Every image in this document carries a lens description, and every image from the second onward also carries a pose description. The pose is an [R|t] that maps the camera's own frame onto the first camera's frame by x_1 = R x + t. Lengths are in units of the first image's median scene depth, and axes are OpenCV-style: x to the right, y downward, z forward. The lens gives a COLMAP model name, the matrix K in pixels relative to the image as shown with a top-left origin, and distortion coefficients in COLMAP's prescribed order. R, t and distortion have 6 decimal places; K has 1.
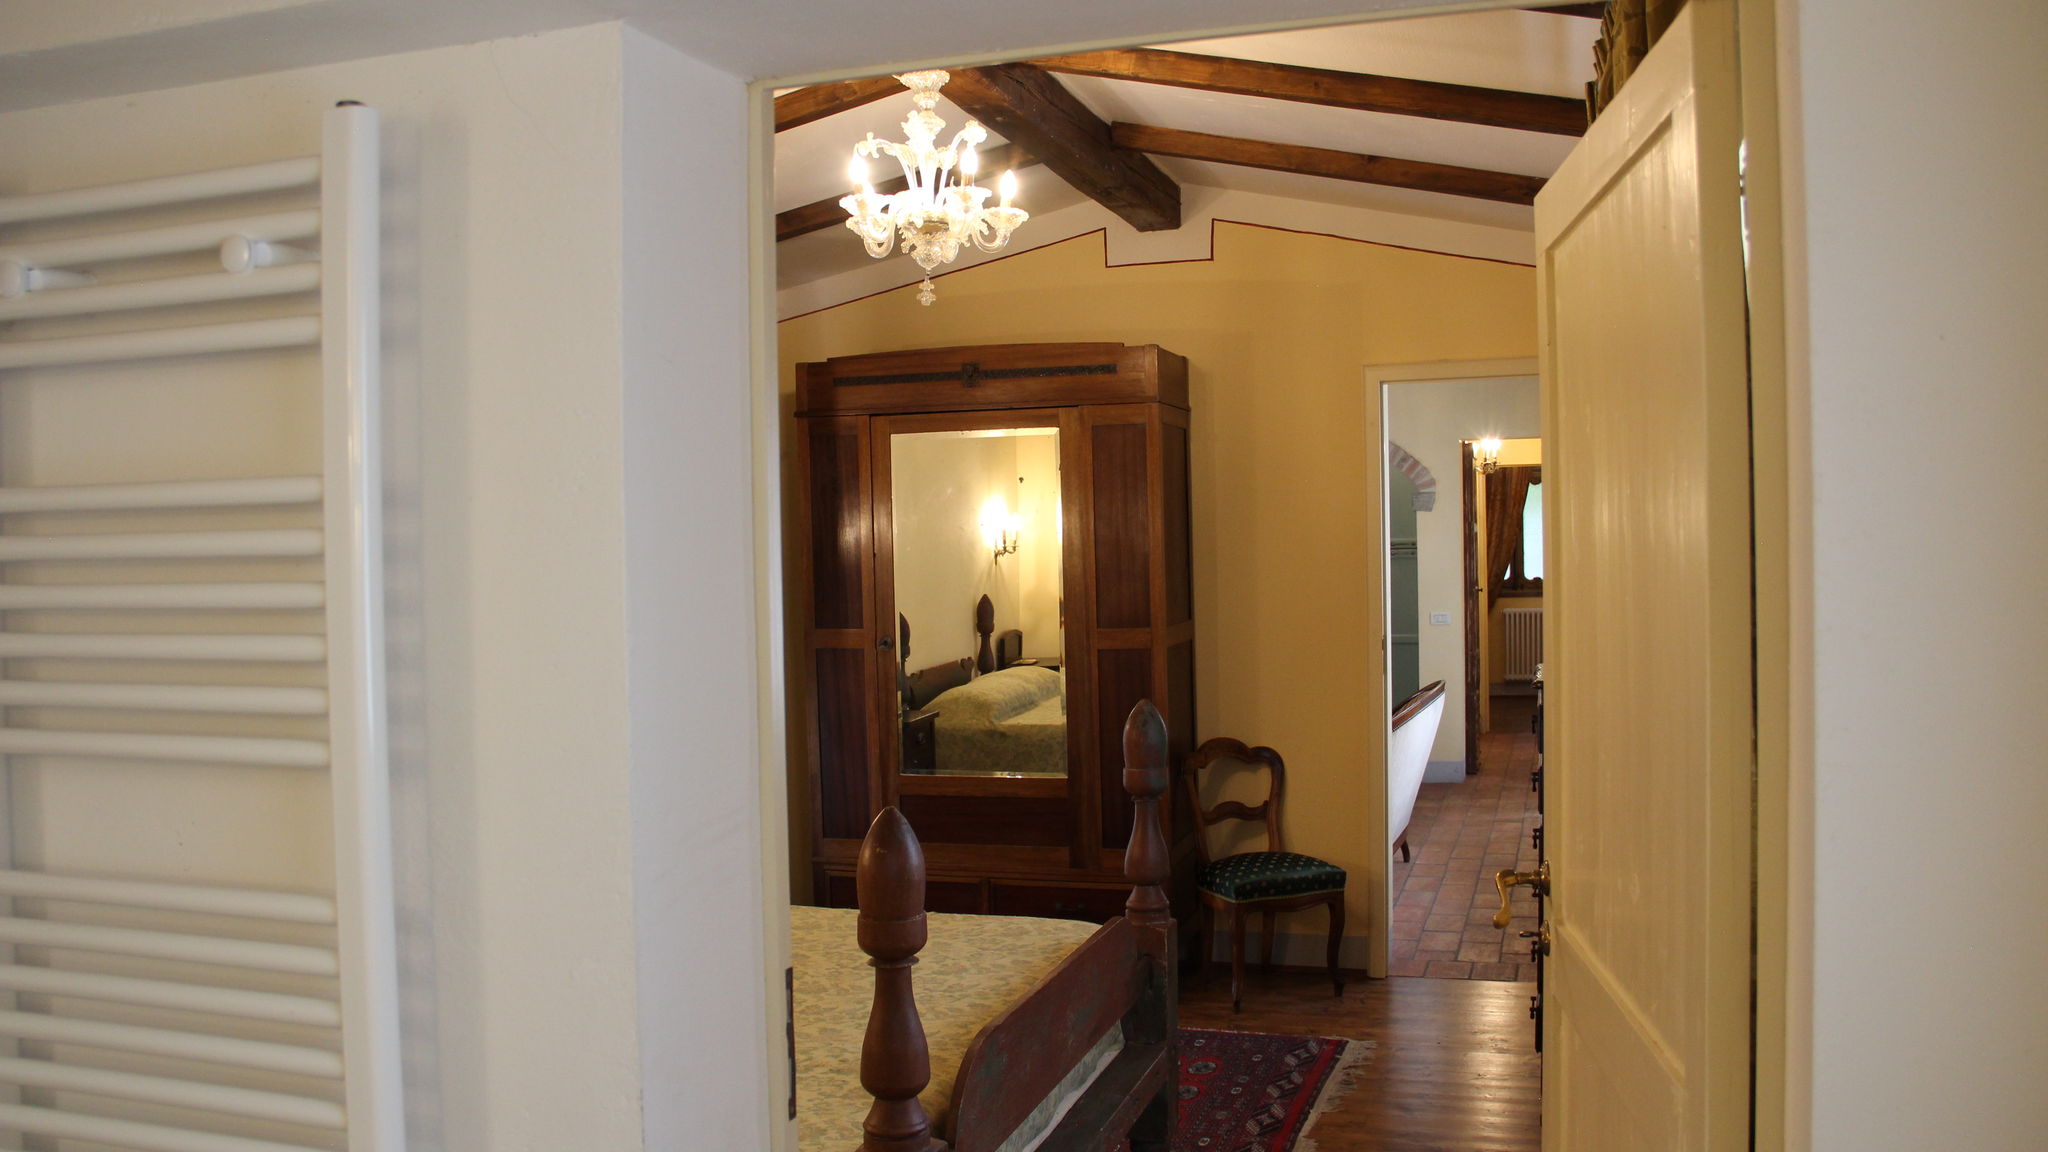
lens RADIAL K [[1712.6, 0, 1031.2], [0, 1712.6, 573.6], [0, 0, 1]] dist [-0.160335, 0.114795]
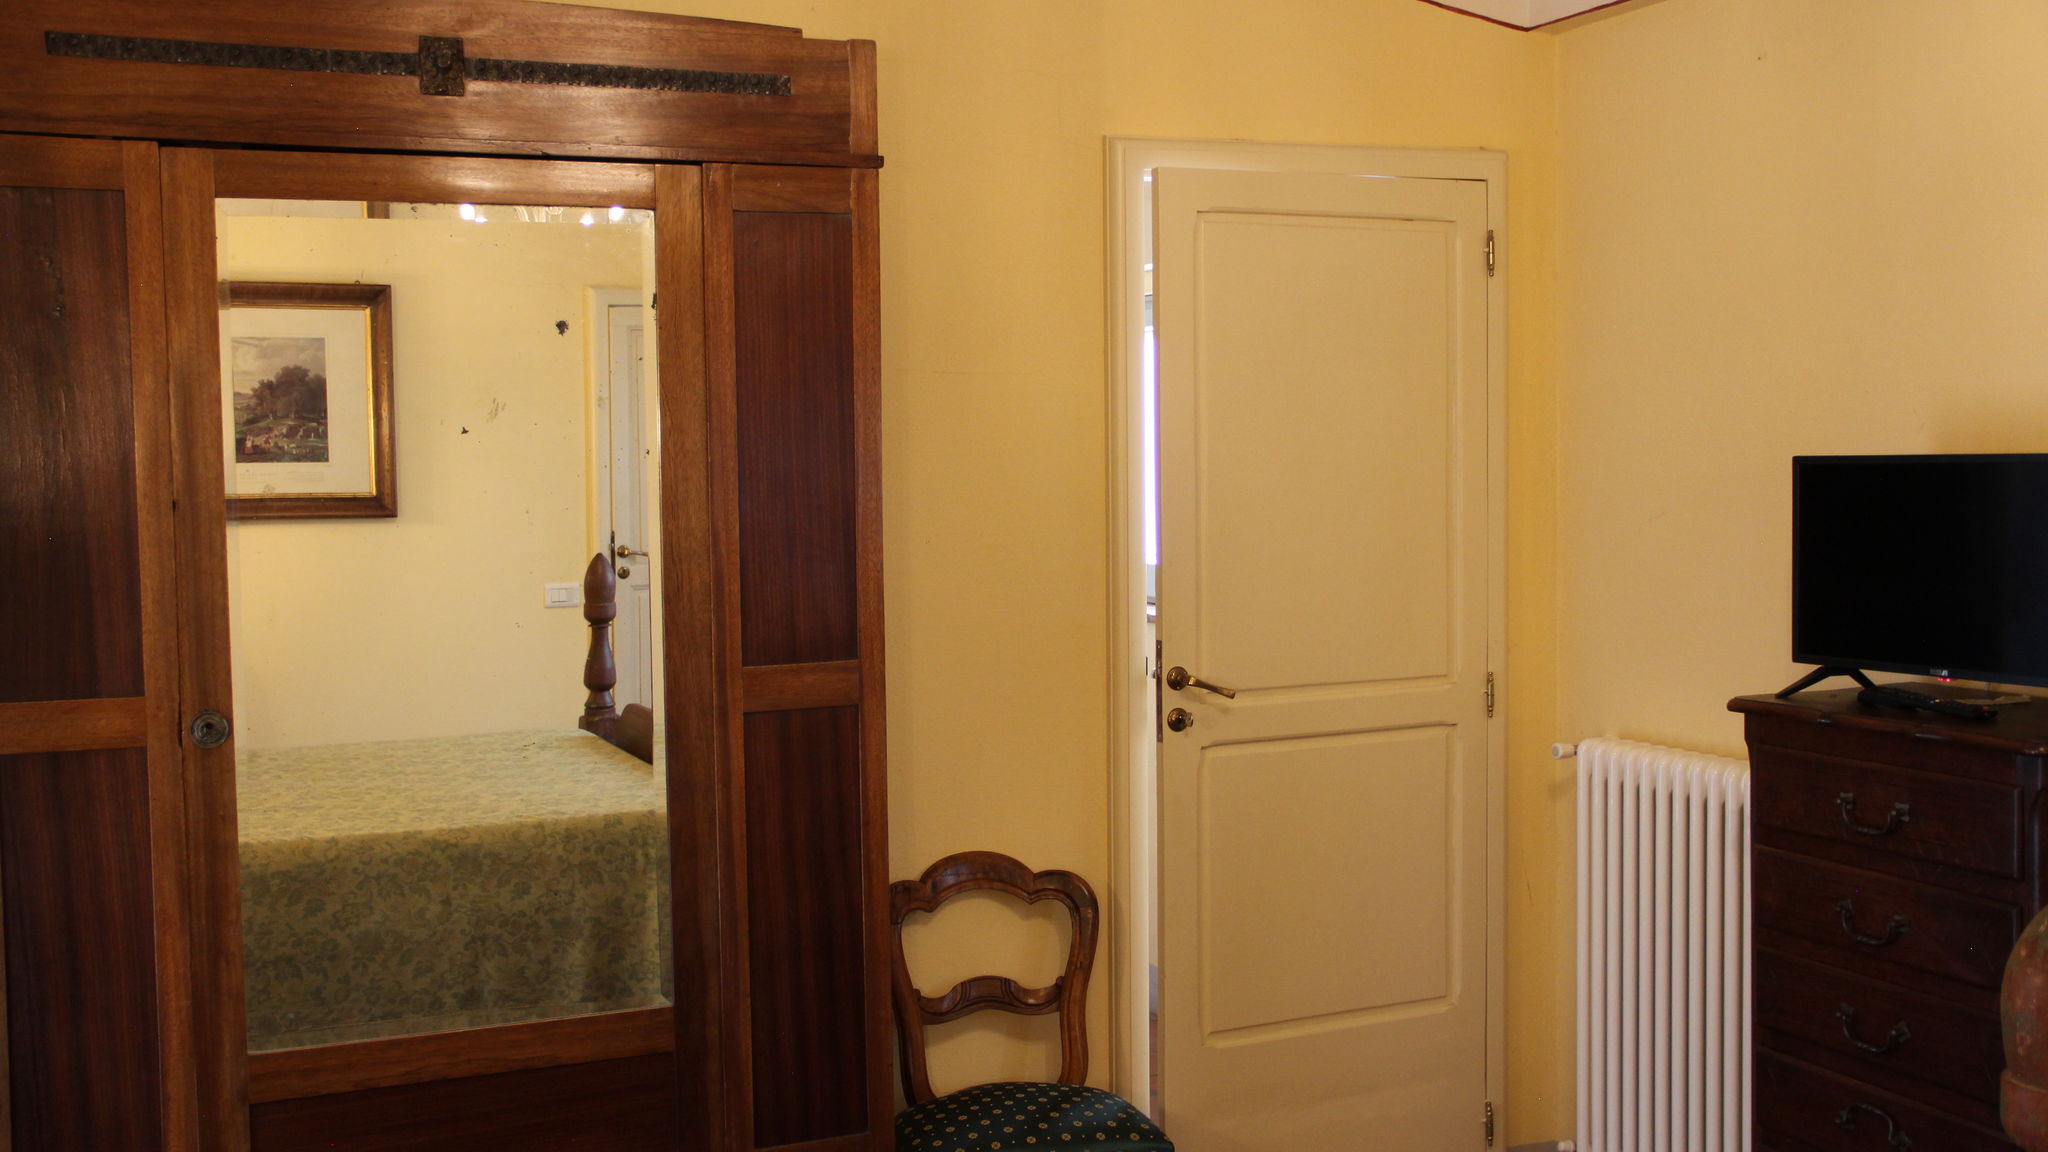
lens RADIAL K [[2168.7, 0, 1003.9], [0, 2168.7, 578.6], [0, 0, 1]] dist [-0.005822, 0.000000]
pose [[0.767934, -0.029647, 0.639842, -0.262069], [0.011327, 0.999401, 0.032713, -0.008202], [-0.640429, -0.017874, 0.767810, 0.498544]]
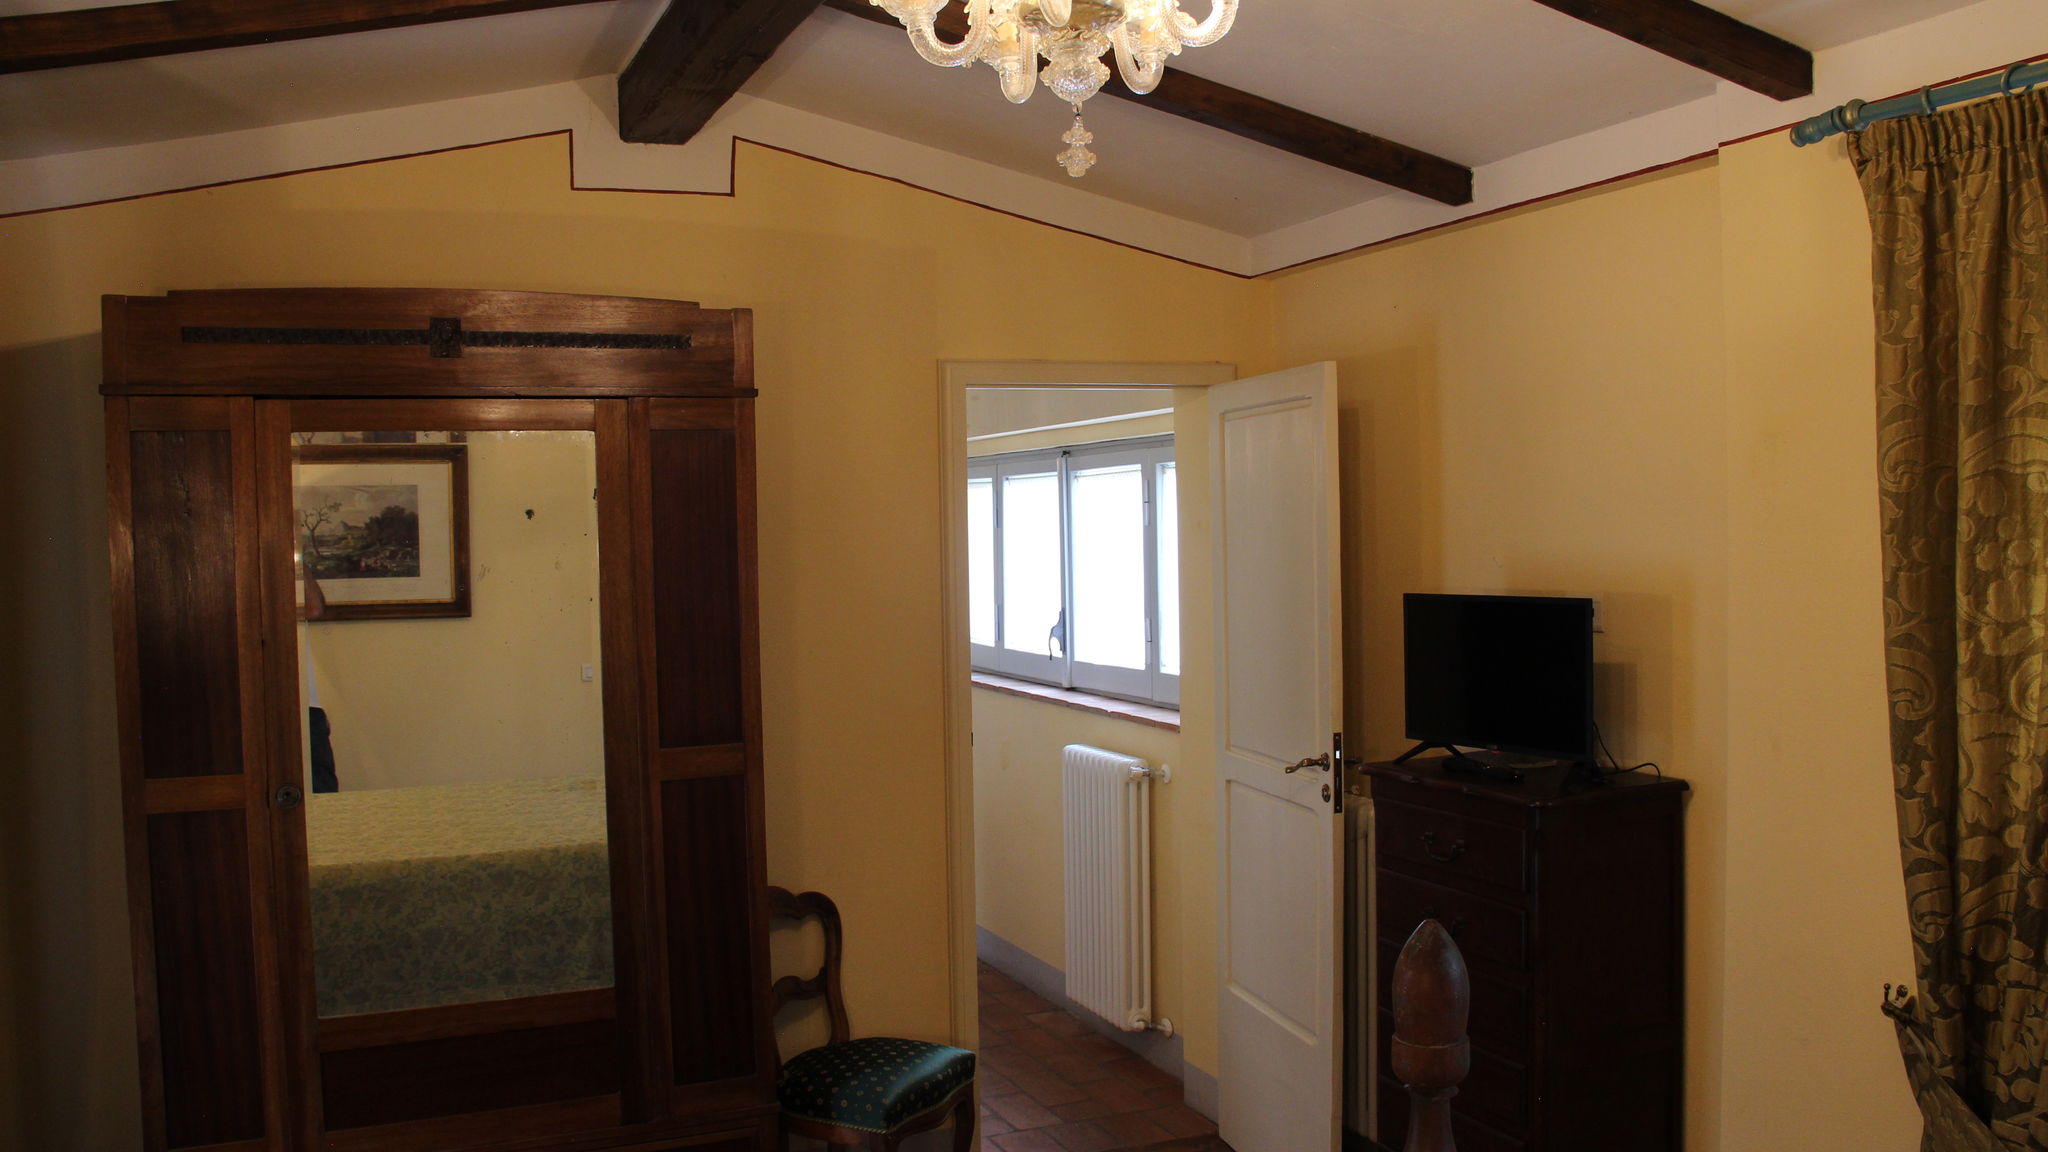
lens RADIAL K [[1712.6, 0, 1012.5], [0, 1712.6, 590.9], [0, 0, 1]] dist [-0.160335, 0.114795]
pose [[0.759852, -0.018945, 0.649820, -0.260976], [0.018412, 0.999801, 0.007618, -0.027769], [-0.649835, 0.006177, 0.760050, 0.416275]]
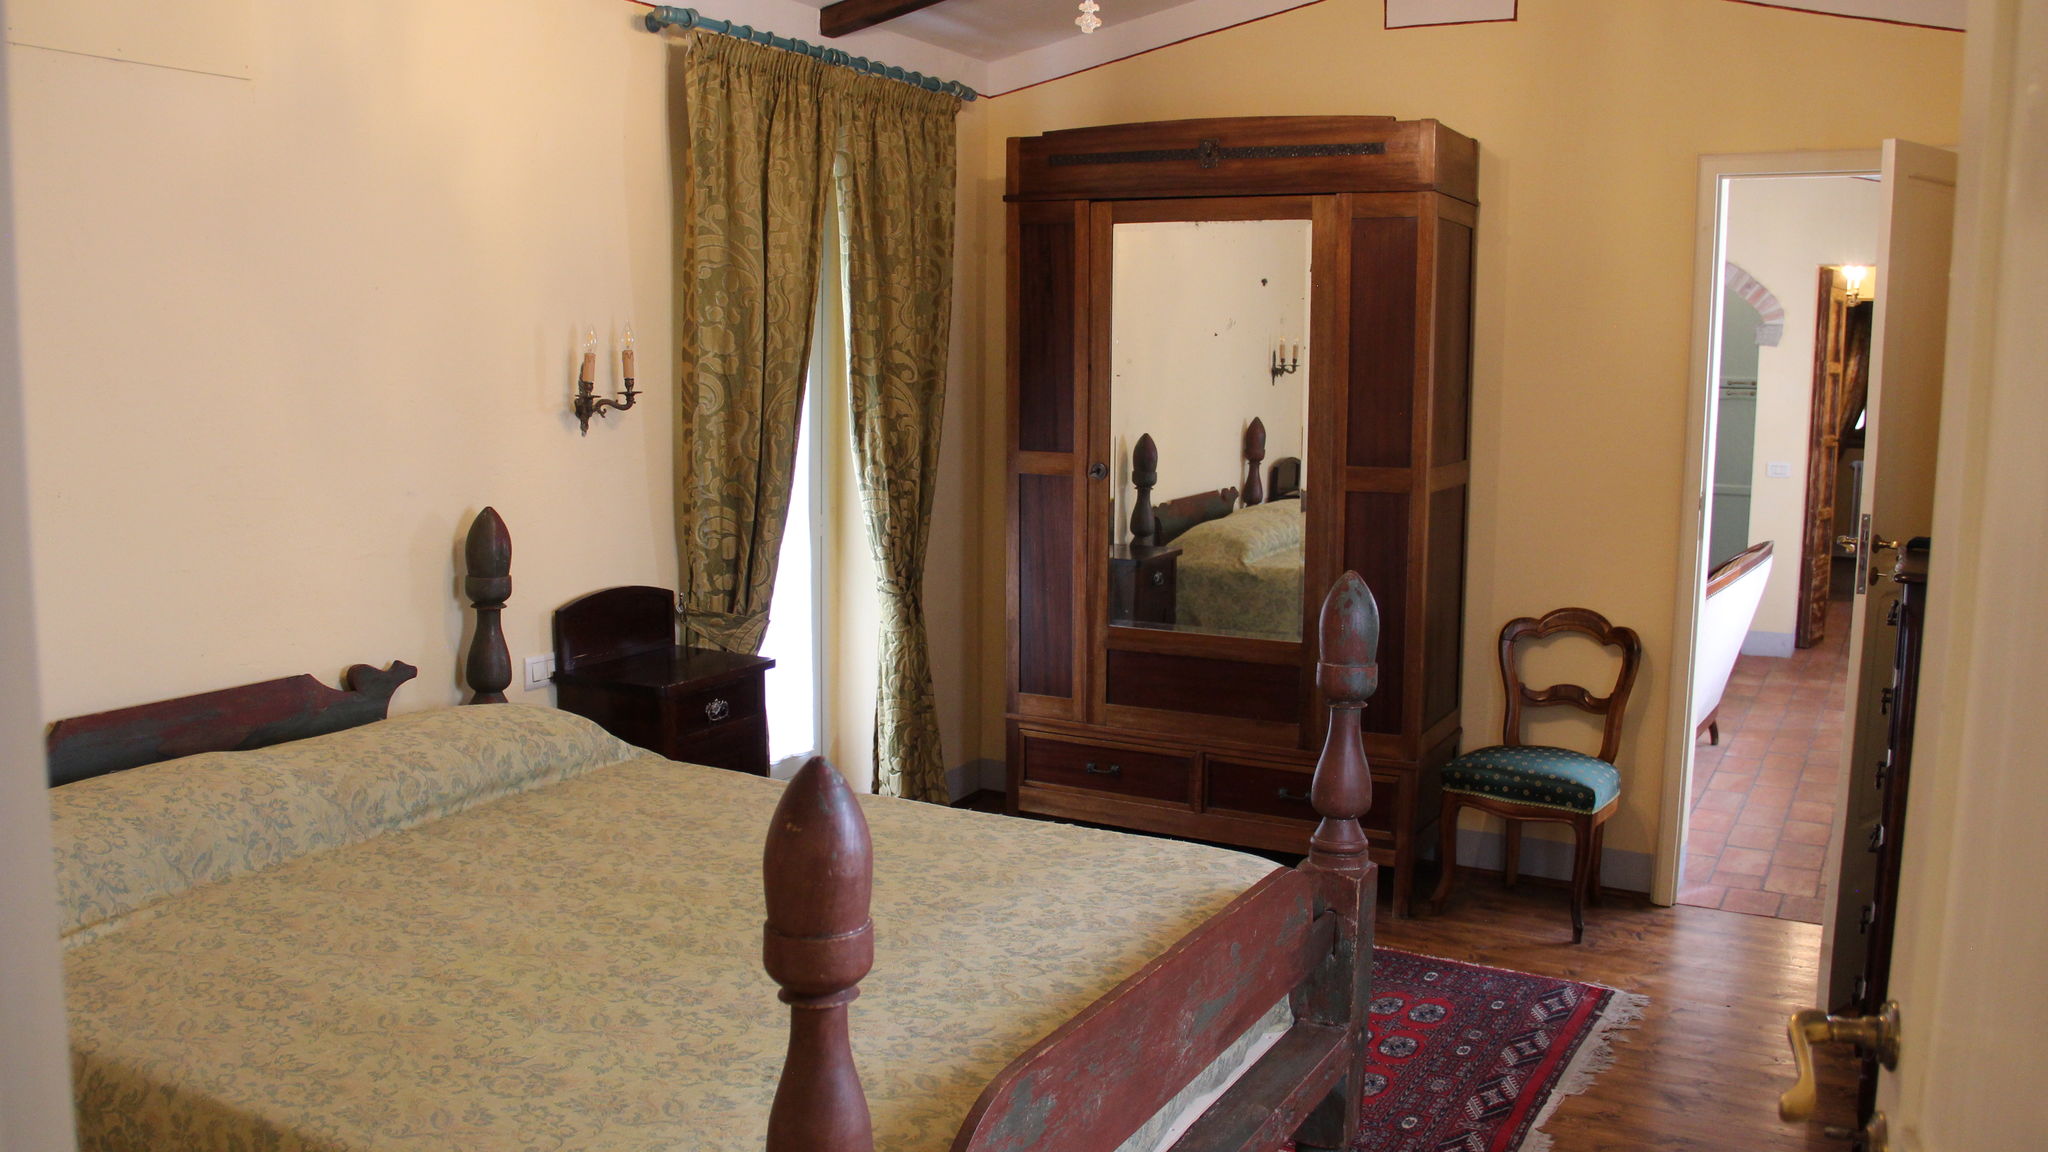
lens RADIAL K [[1712.6, 0, 1037.6], [0, 1712.6, 587.1], [0, 0, 1]] dist [-0.160335, 0.114795]
pose [[0.982483, 0.056857, -0.177468, 0.039715], [-0.036255, 0.992441, 0.117247, -0.000751], [0.182793, -0.108759, 0.977117, 0.155427]]
